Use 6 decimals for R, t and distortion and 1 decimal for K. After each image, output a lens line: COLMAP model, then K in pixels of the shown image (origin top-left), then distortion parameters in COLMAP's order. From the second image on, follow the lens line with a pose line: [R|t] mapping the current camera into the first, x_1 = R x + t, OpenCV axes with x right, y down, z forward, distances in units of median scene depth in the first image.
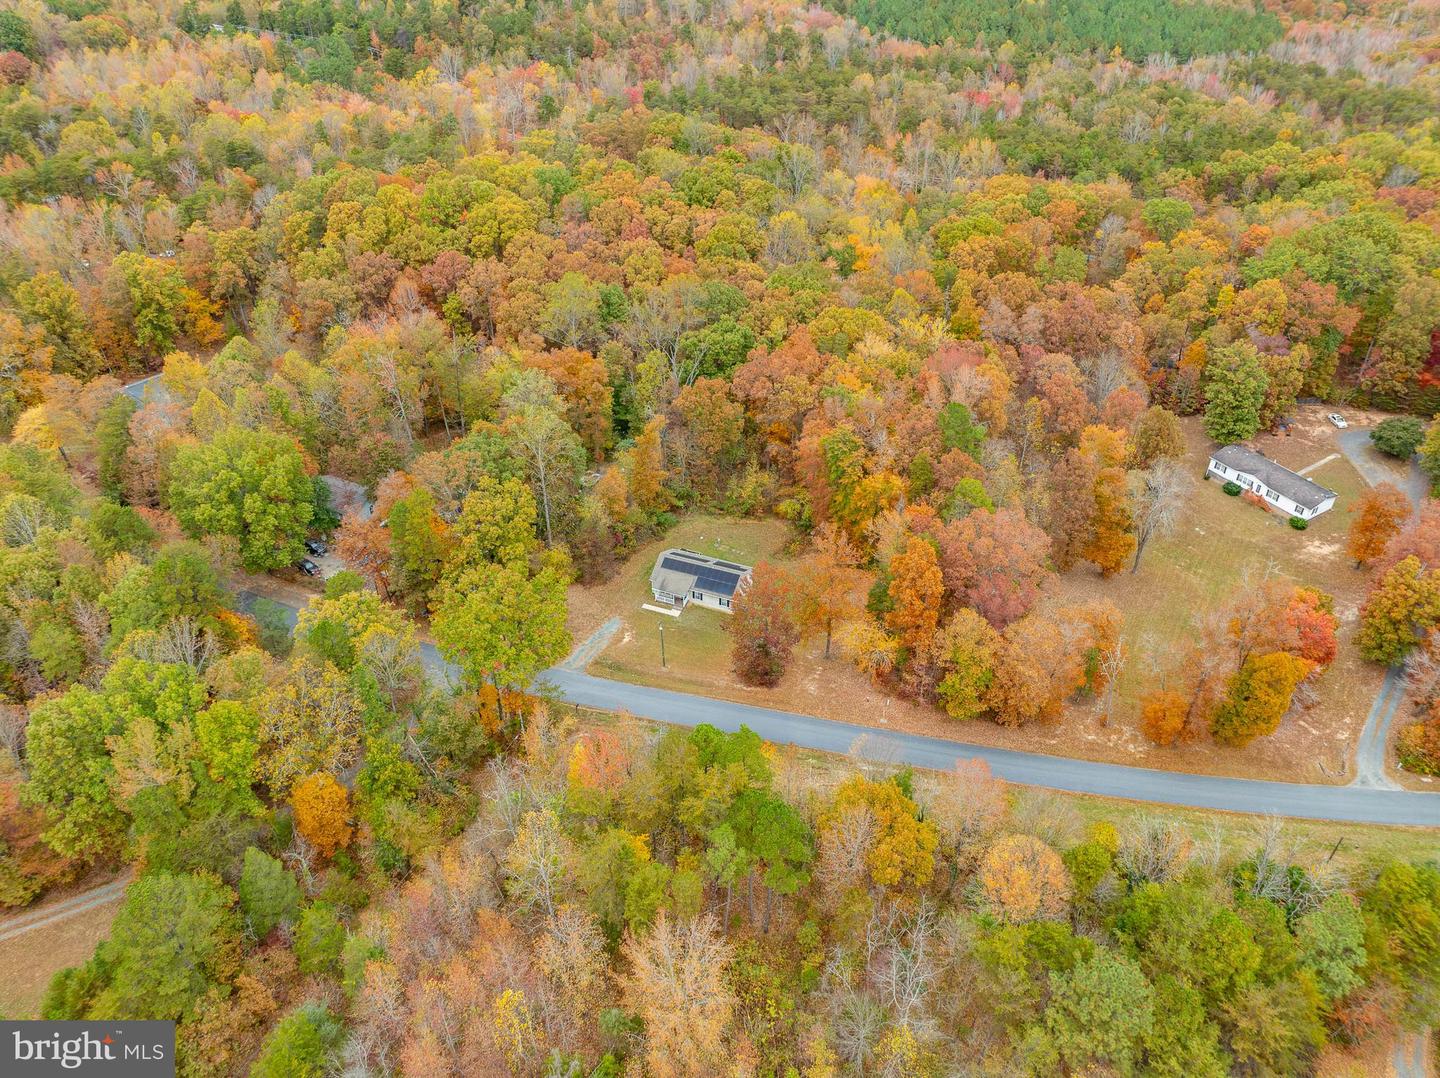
lens RADIAL K [[1015.3, 0, 721.6], [0, 1015.3, 546.9], [0, 0, 1]] dist [-0.058624, 0.031027]
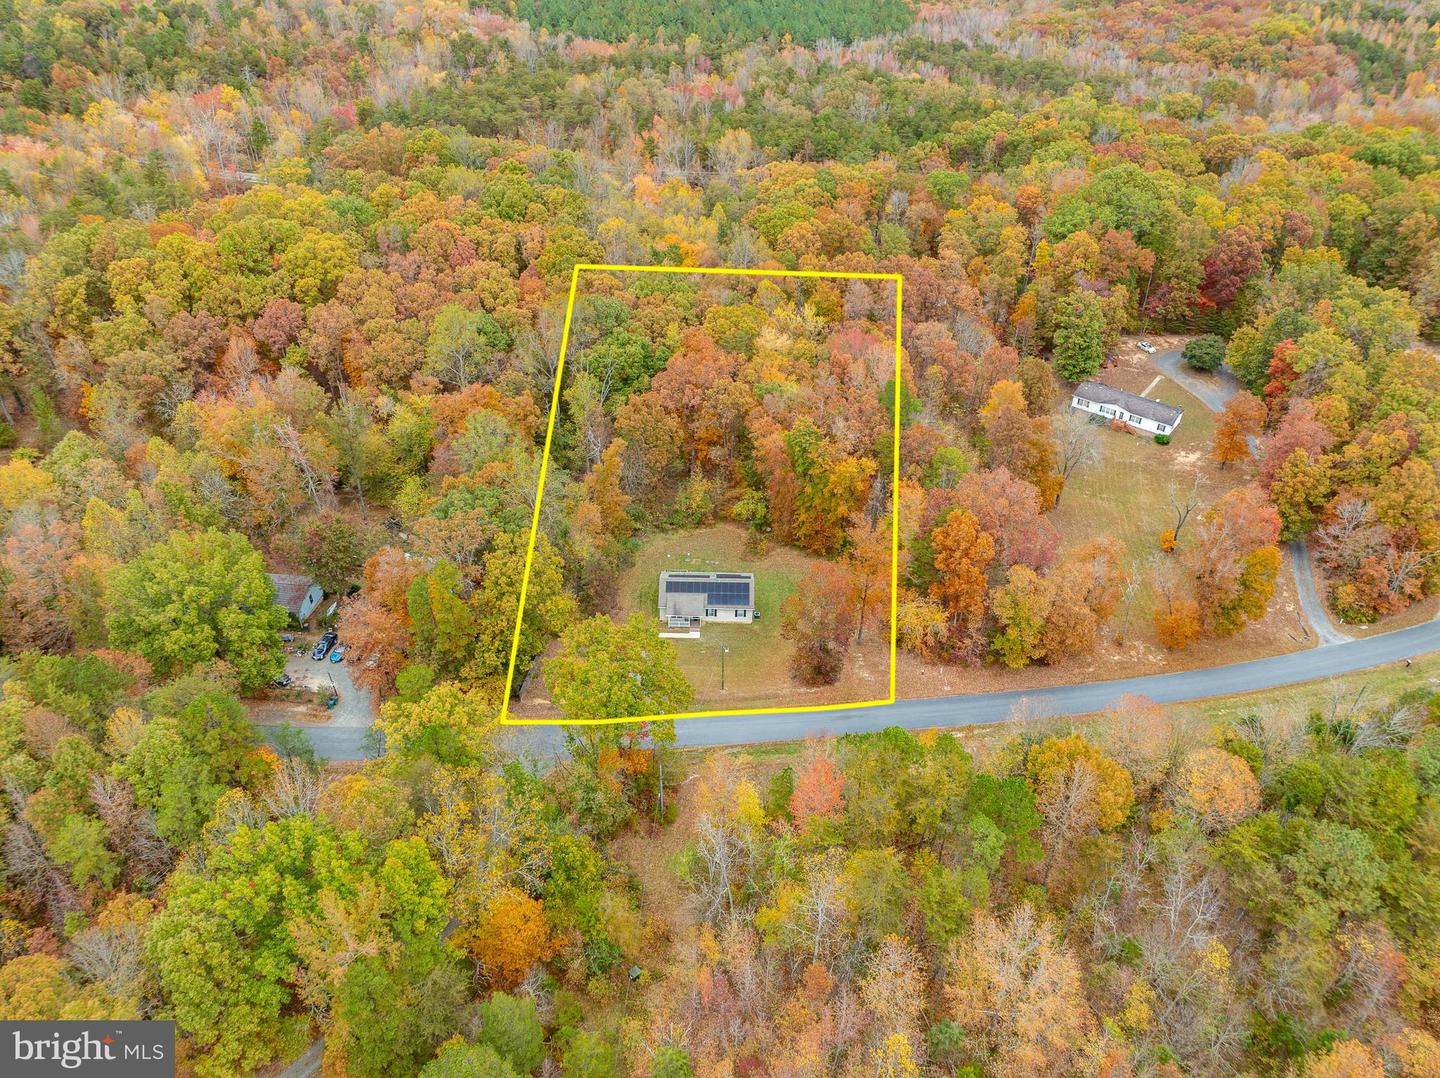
lens RADIAL K [[1015.3, 0, 721.6], [0, 1015.3, 546.9], [0, 0, 1]] dist [-0.058624, 0.031027]
pose [[0.933655, -0.196770, 0.299281, -0.251784], [0.196615, 0.979992, 0.030949, -0.036195], [-0.299383, 0.029948, 0.953663, 0.053075]]
